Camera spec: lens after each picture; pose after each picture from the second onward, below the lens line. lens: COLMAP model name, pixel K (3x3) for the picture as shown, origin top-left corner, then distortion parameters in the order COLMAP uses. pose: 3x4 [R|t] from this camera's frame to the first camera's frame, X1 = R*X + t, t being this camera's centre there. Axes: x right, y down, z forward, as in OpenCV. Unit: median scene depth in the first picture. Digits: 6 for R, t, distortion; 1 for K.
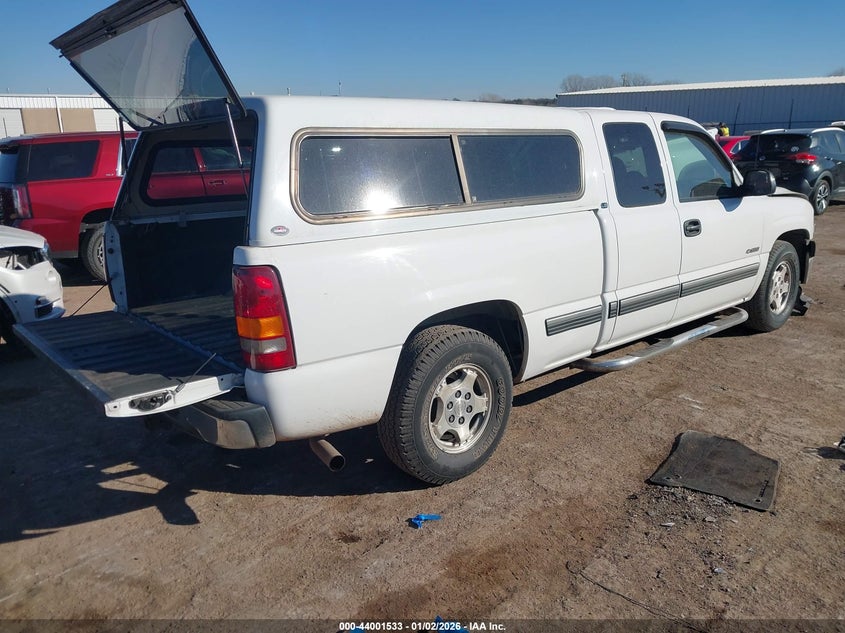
lens RADIAL K [[660.7, 0, 446.4], [0, 660.7, 316.0], [0, 0, 1]] dist [0.001305, -0.003528]
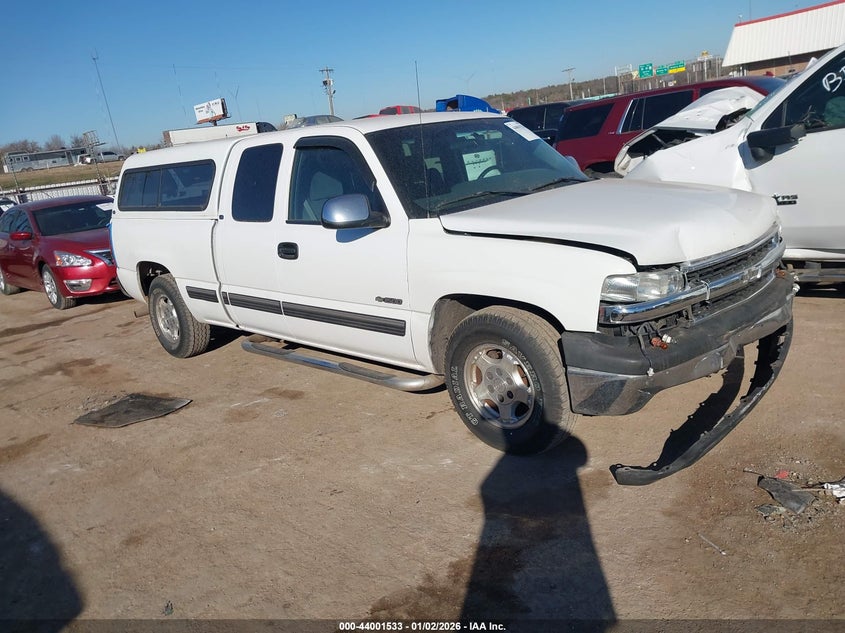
lens RADIAL K [[660.7, 0, 446.4], [0, 660.7, 316.0], [0, 0, 1]] dist [0.001305, -0.003528]
pose [[0.110295, 0.275314, -0.955006, 1.471473], [-0.145724, 0.954964, 0.258472, -0.355052], [0.983158, 0.110659, 0.145448, 1.179476]]
